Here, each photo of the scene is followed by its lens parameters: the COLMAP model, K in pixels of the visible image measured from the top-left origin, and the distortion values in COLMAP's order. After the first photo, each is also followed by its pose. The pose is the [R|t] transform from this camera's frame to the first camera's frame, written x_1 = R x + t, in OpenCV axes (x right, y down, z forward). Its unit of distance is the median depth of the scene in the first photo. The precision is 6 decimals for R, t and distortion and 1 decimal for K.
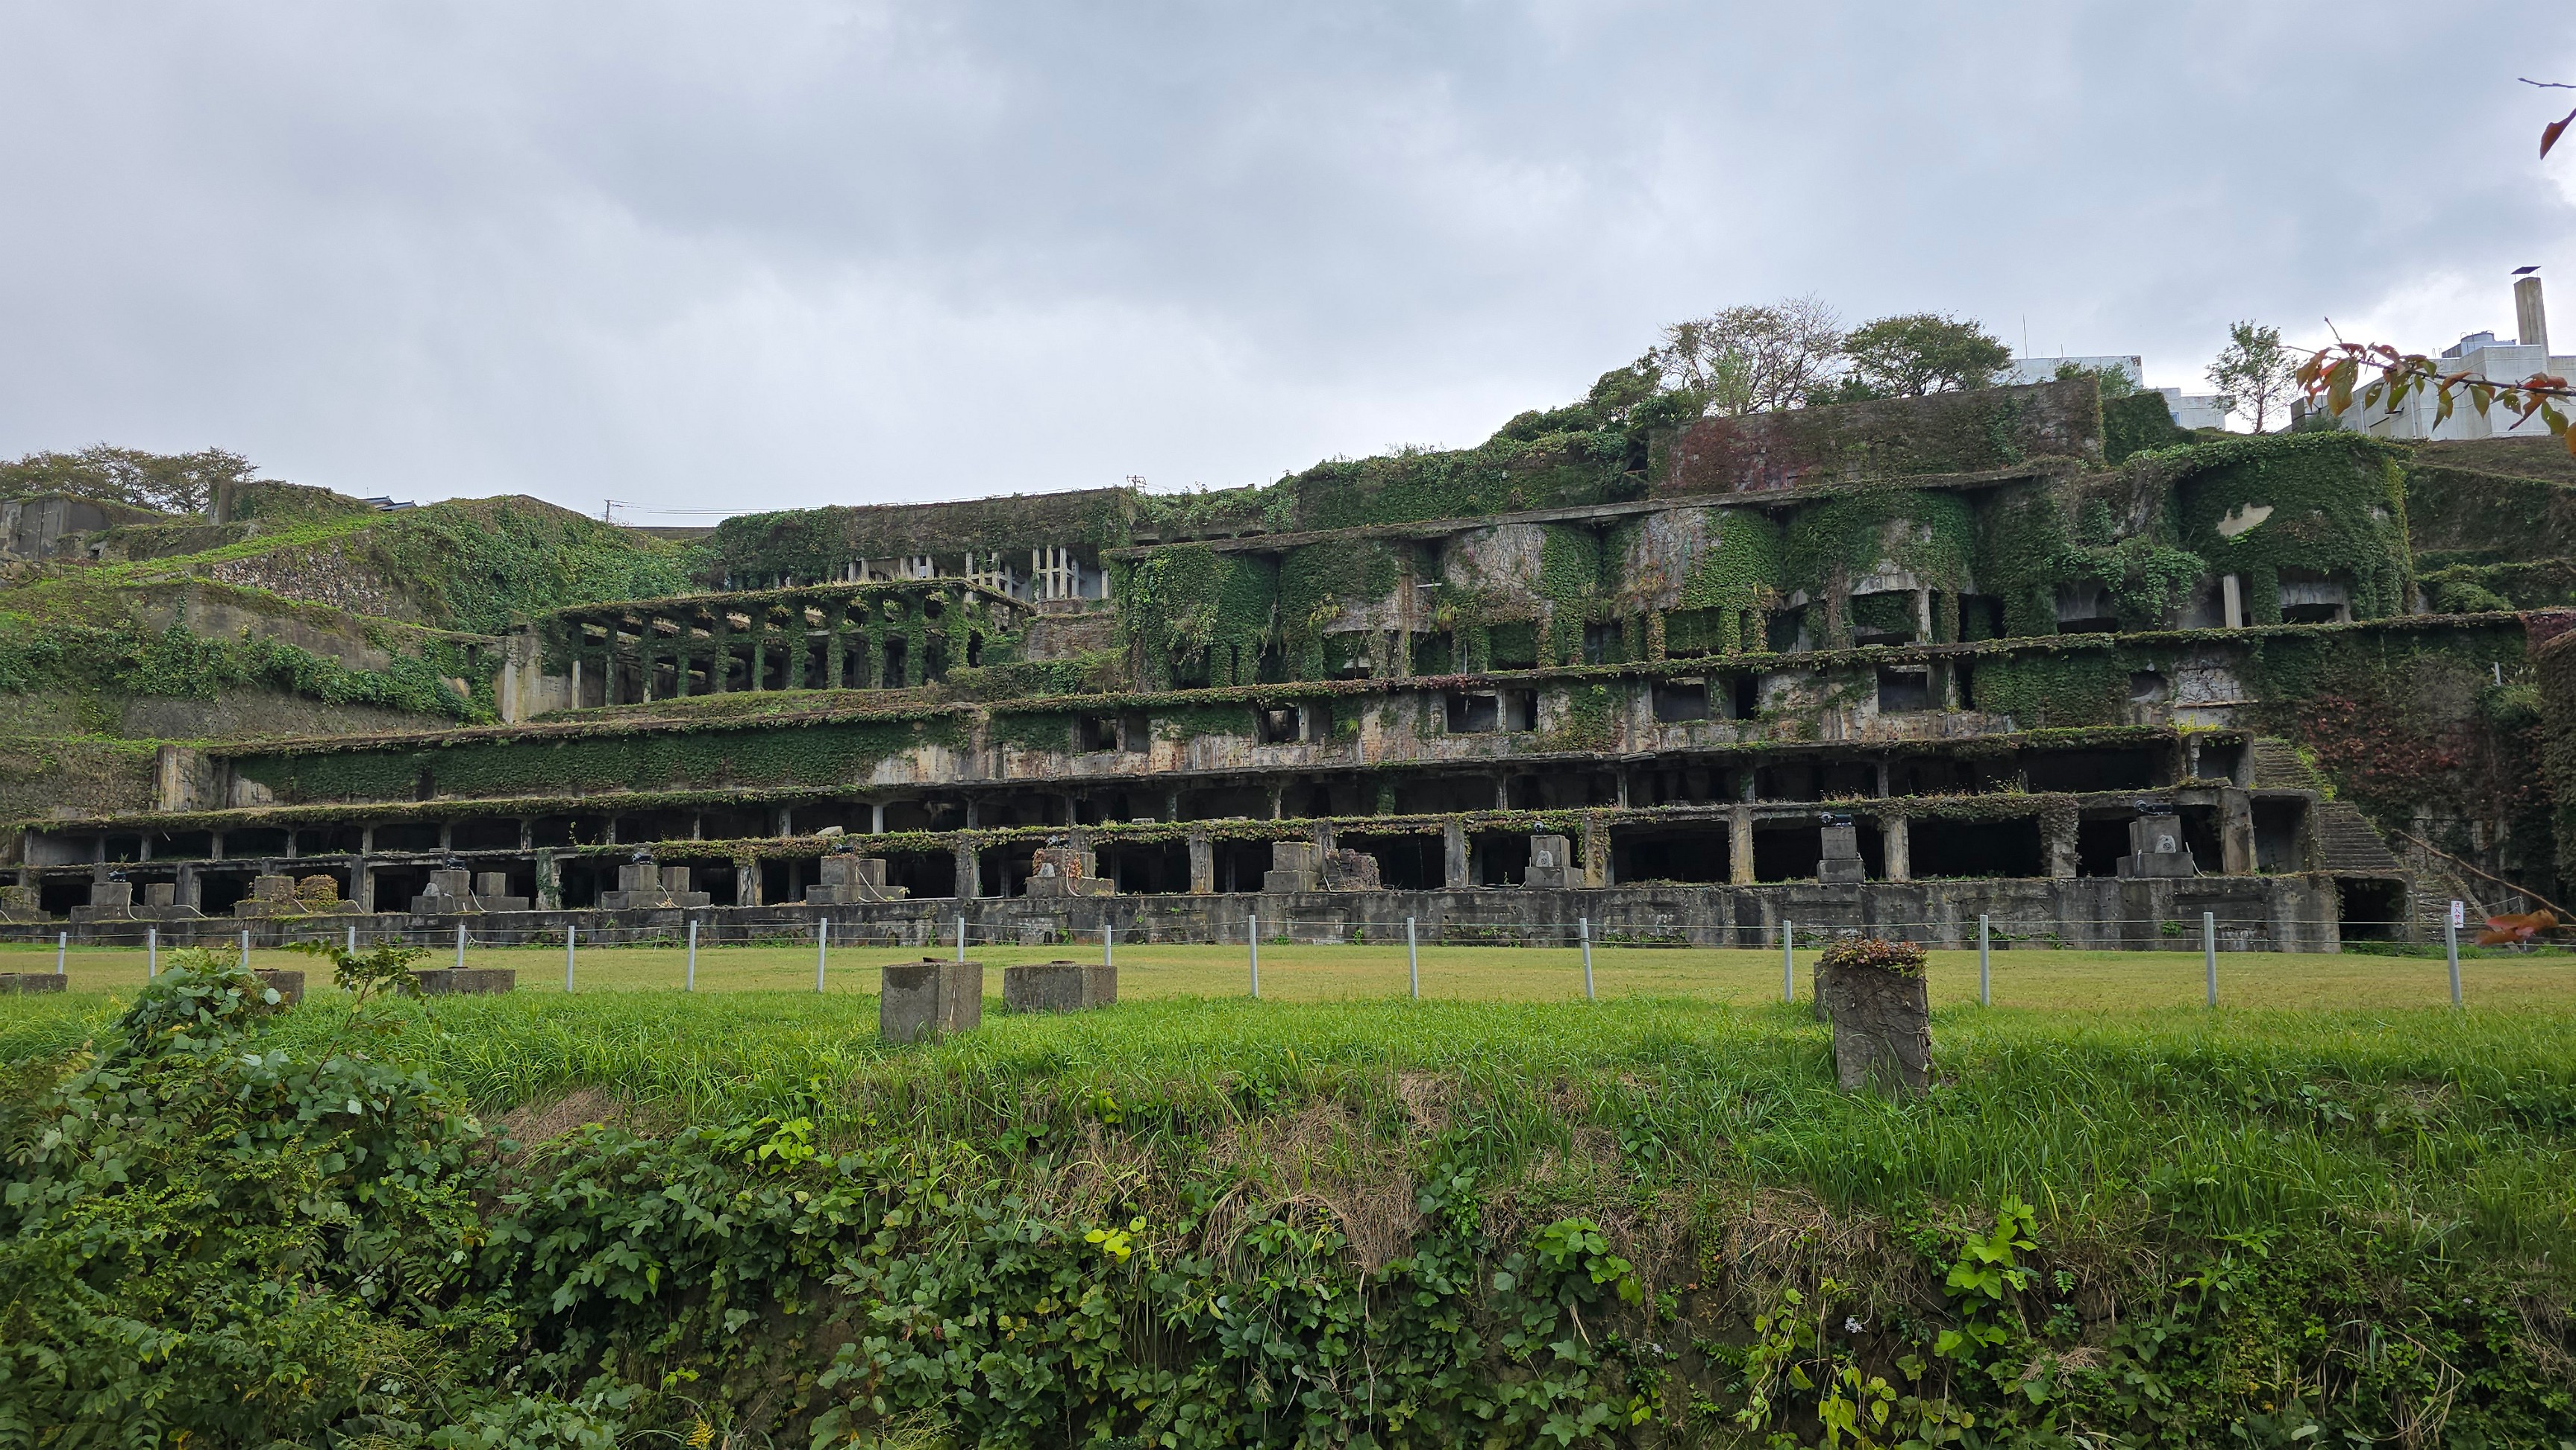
lens RADIAL K [[1690.2, 0, 1260.2], [0, 1690.2, 709.4], [0, 0, 1]] dist [0.110237, -0.150545]
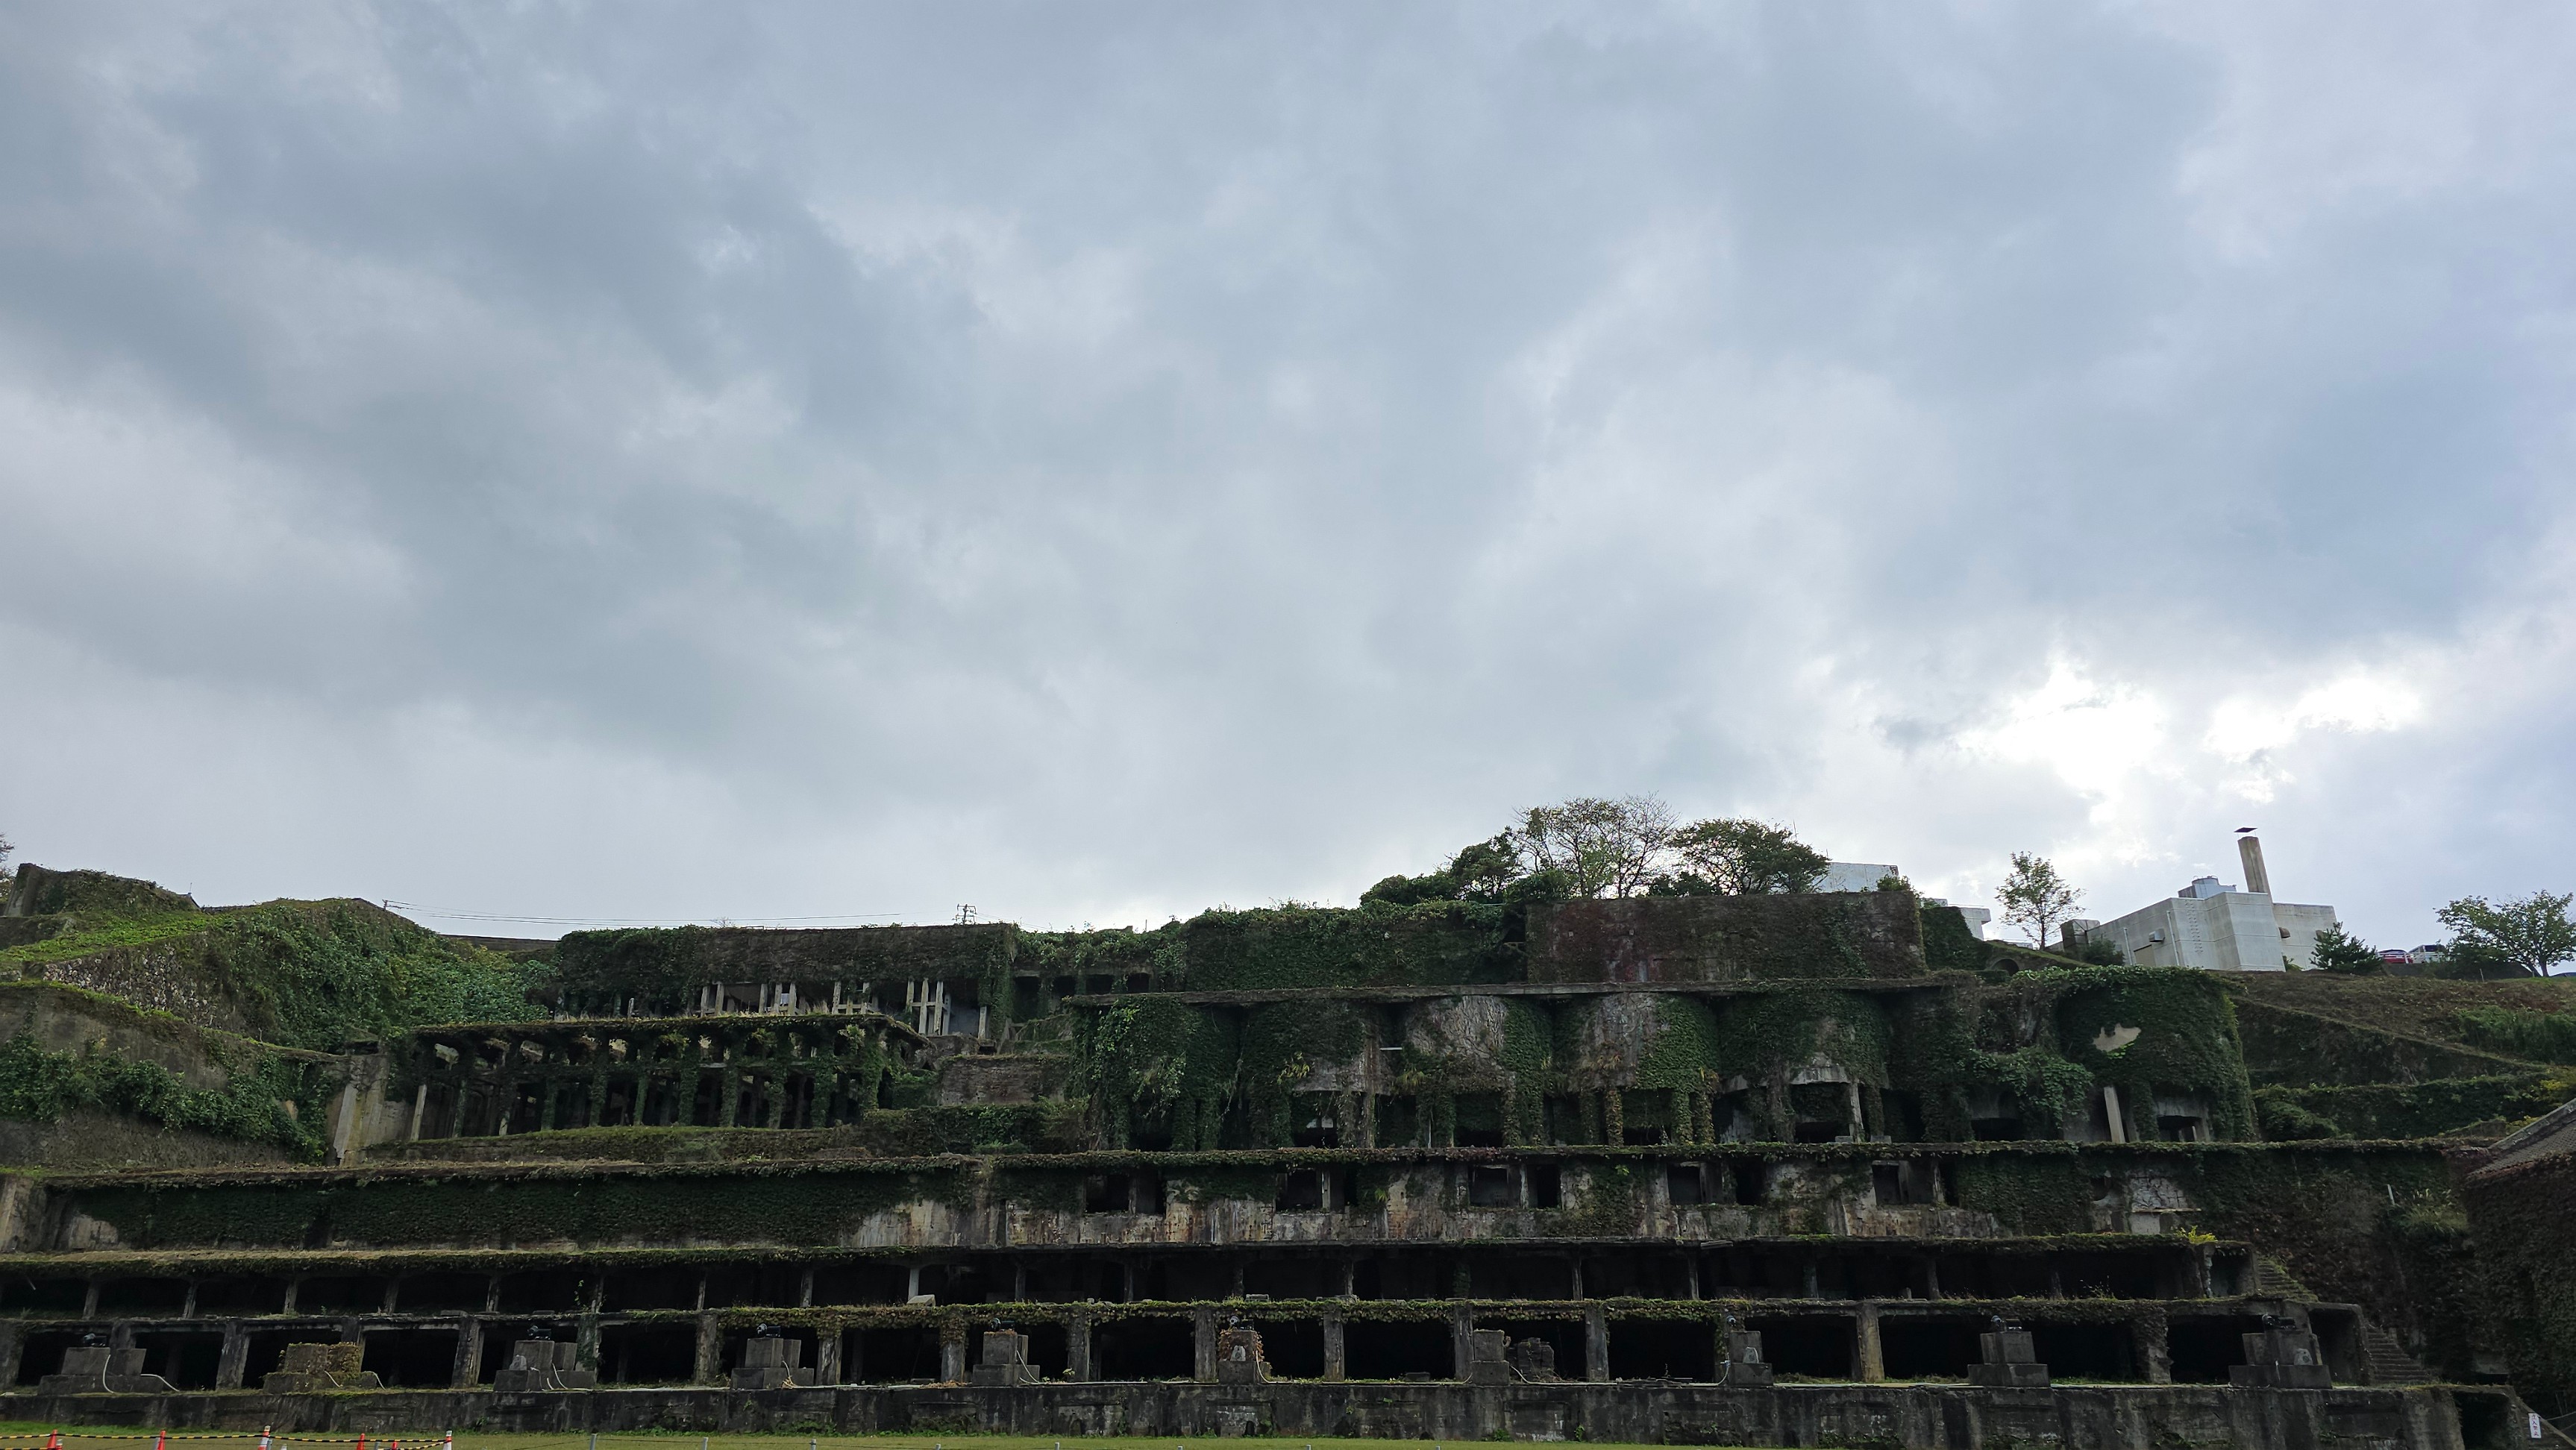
lens RADIAL K [[1684.6, 0, 1283.9], [0, 1684.6, 677.0], [0, 0, 1]] dist [0.077650, -0.067719]
pose [[0.979283, 0.088868, 0.181952, -0.182321], [-0.037188, 0.962198, -0.269801, -0.010867], [-0.199050, 0.257445, 0.945569, -0.032827]]
